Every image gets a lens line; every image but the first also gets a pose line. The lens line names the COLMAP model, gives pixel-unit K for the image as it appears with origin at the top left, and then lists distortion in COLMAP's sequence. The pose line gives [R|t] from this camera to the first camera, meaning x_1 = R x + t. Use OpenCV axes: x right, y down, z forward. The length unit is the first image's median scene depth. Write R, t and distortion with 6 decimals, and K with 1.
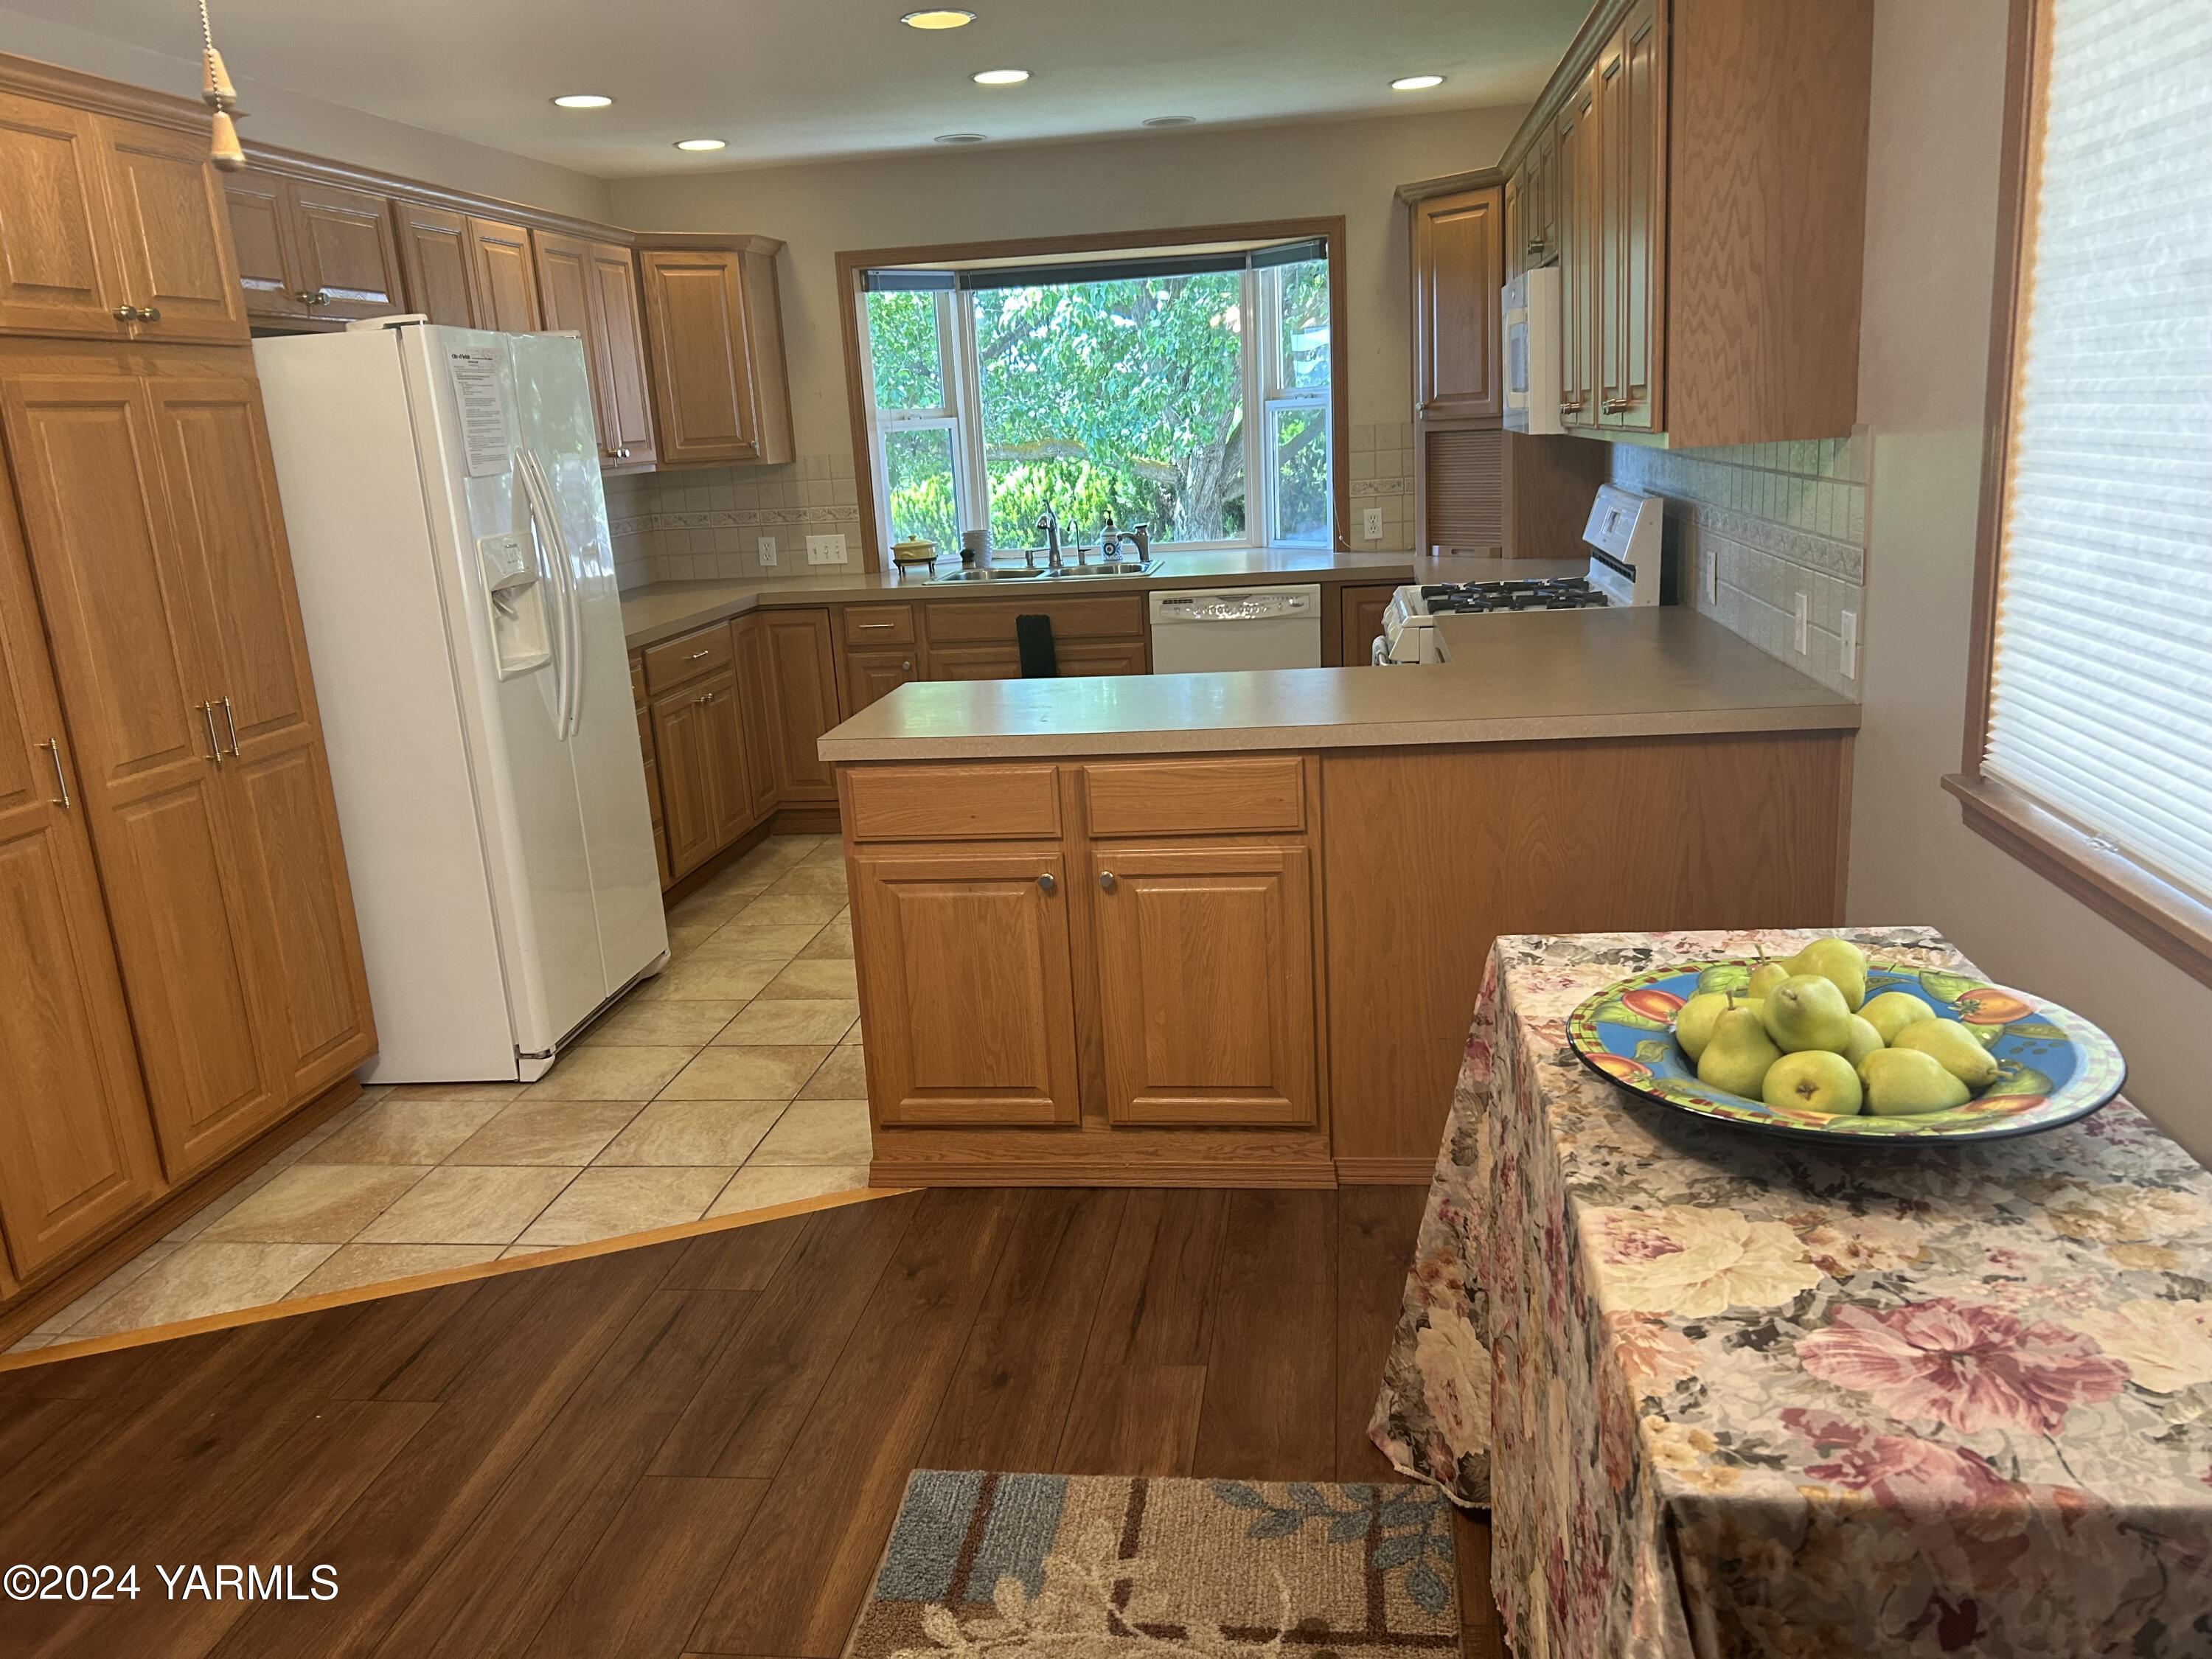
lens RADIAL K [[1654.0, 0, 1121.6], [0, 1654.0, 843.0], [0, 0, 1]] dist [0.057847, -0.068574]
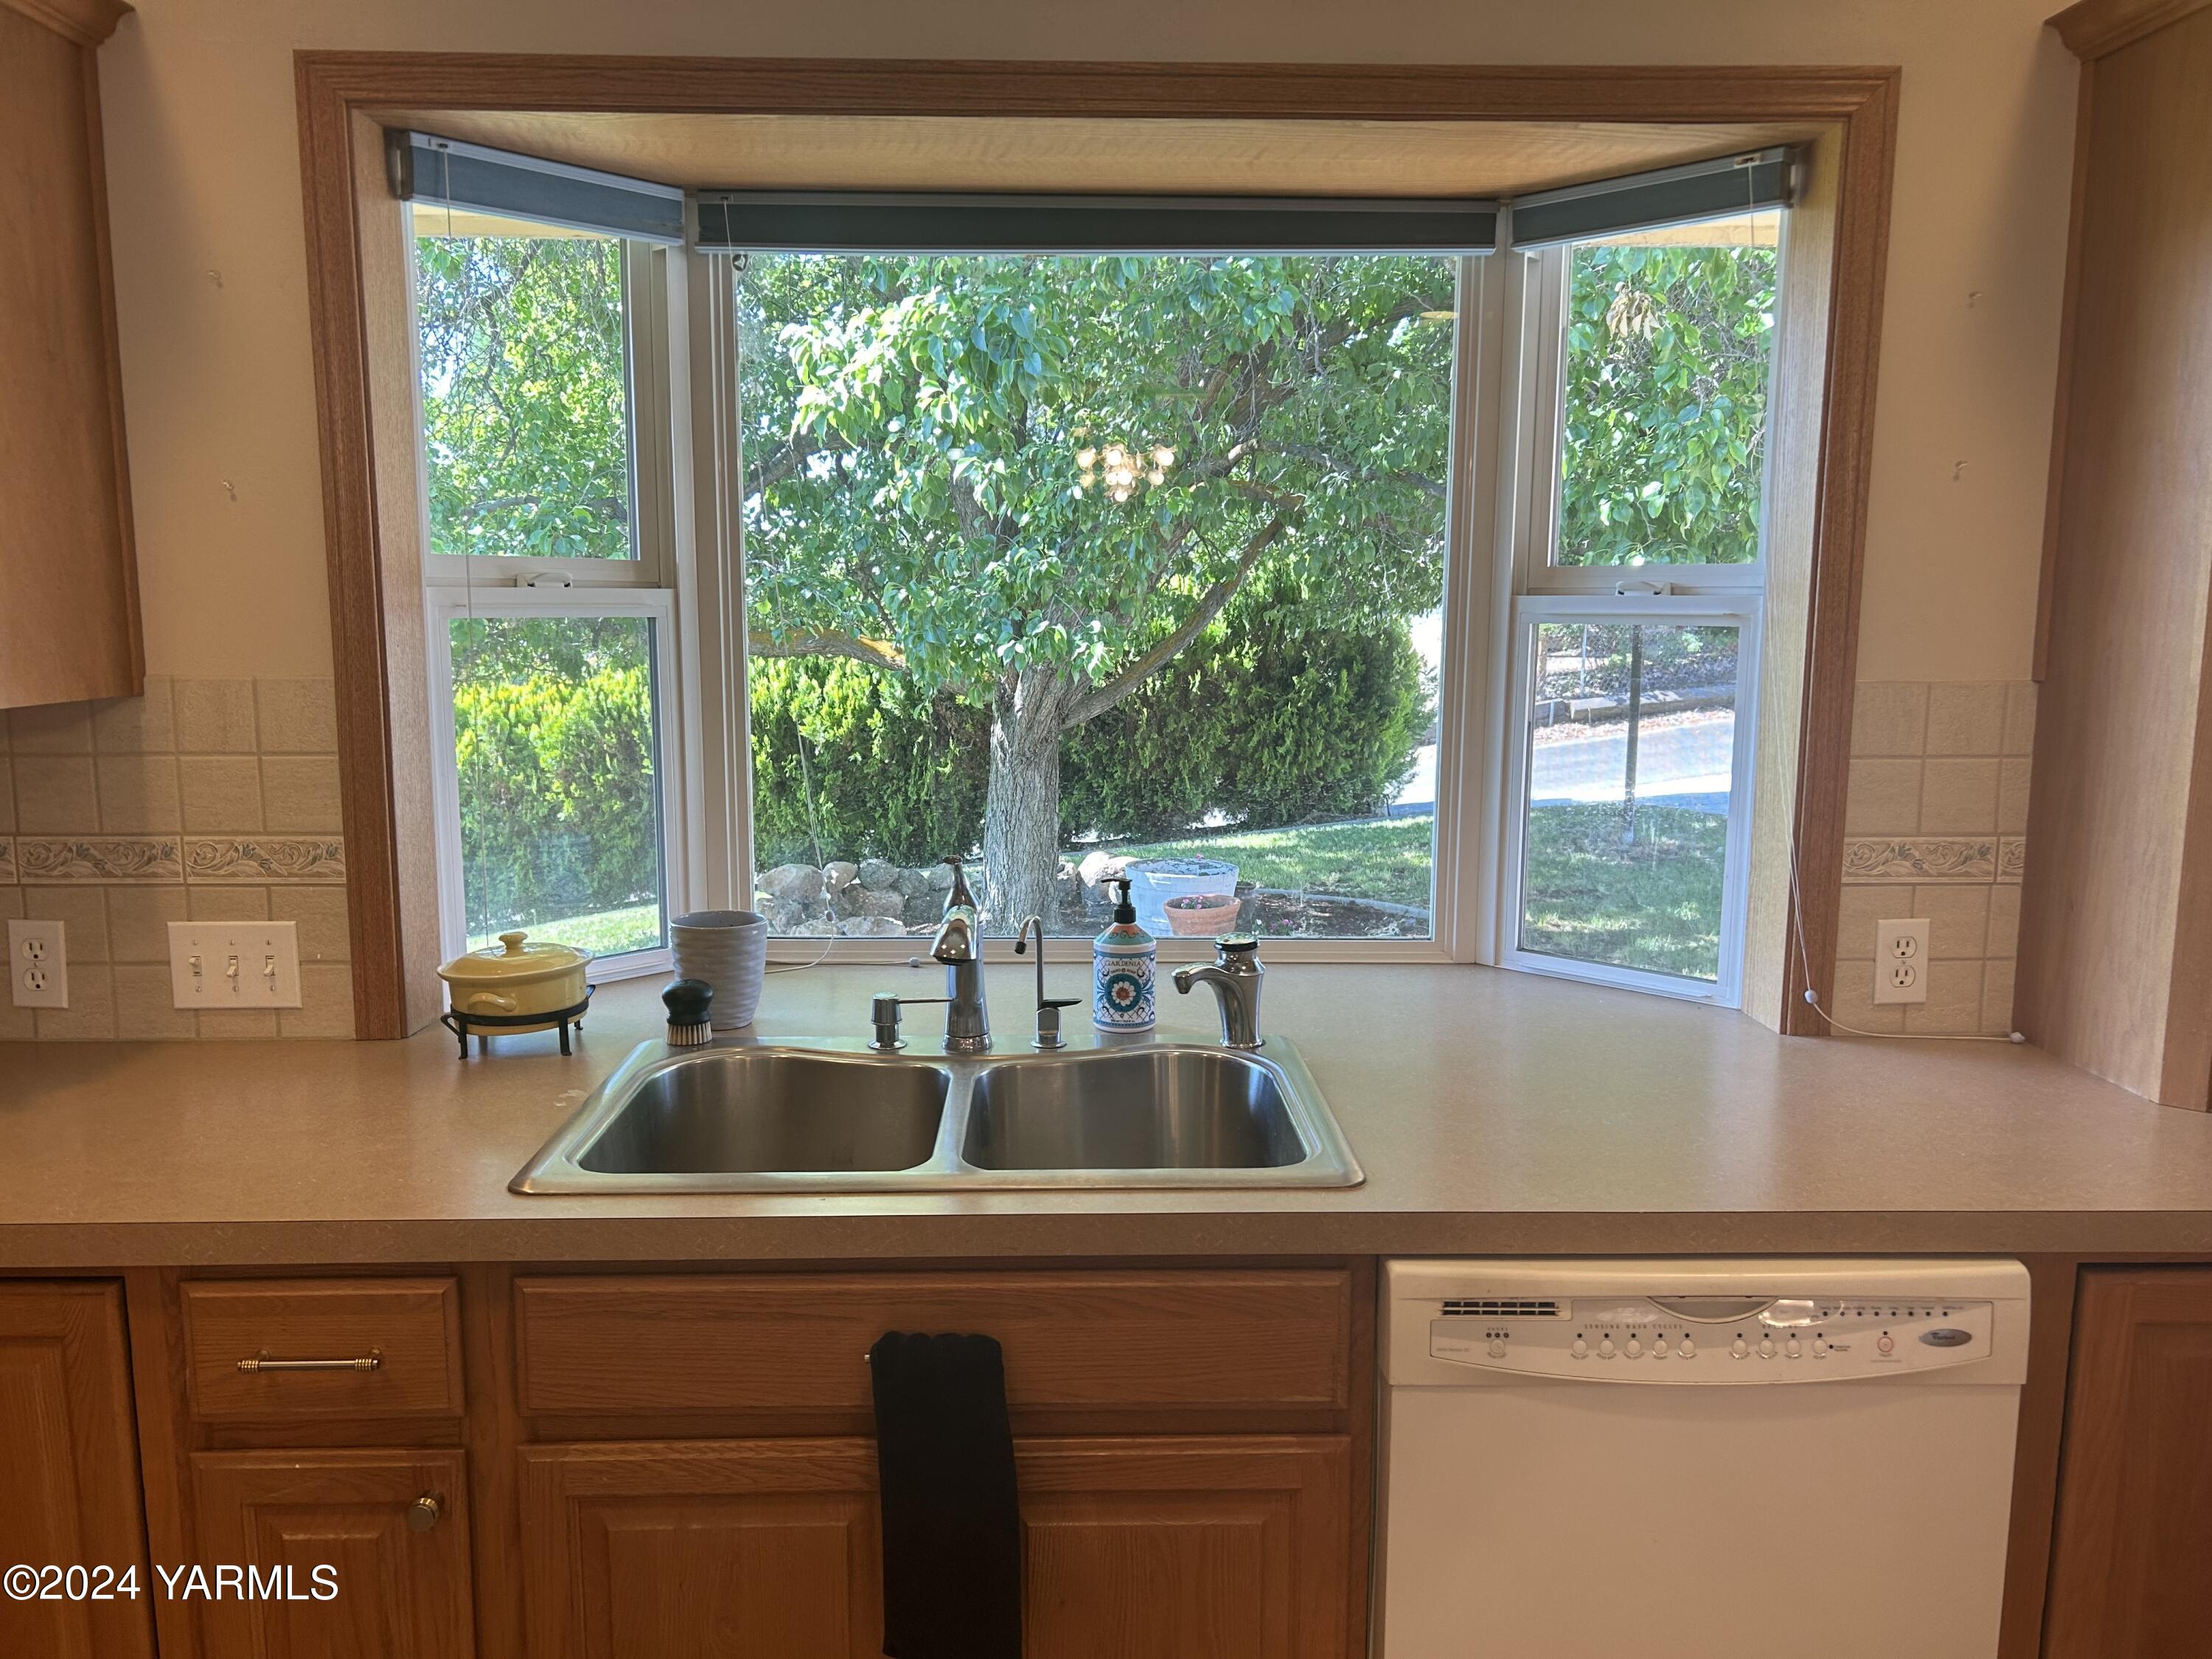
lens RADIAL K [[1654.0, 0, 1119.2], [0, 1654.0, 835.7], [0, 0, 1]] dist [0.057847, -0.068574]
pose [[0.984626, 0.033784, 0.171376, -0.066187], [-0.014130, 0.993307, -0.114637, -0.168522], [-0.174102, 0.110453, 0.978514, 0.657511]]
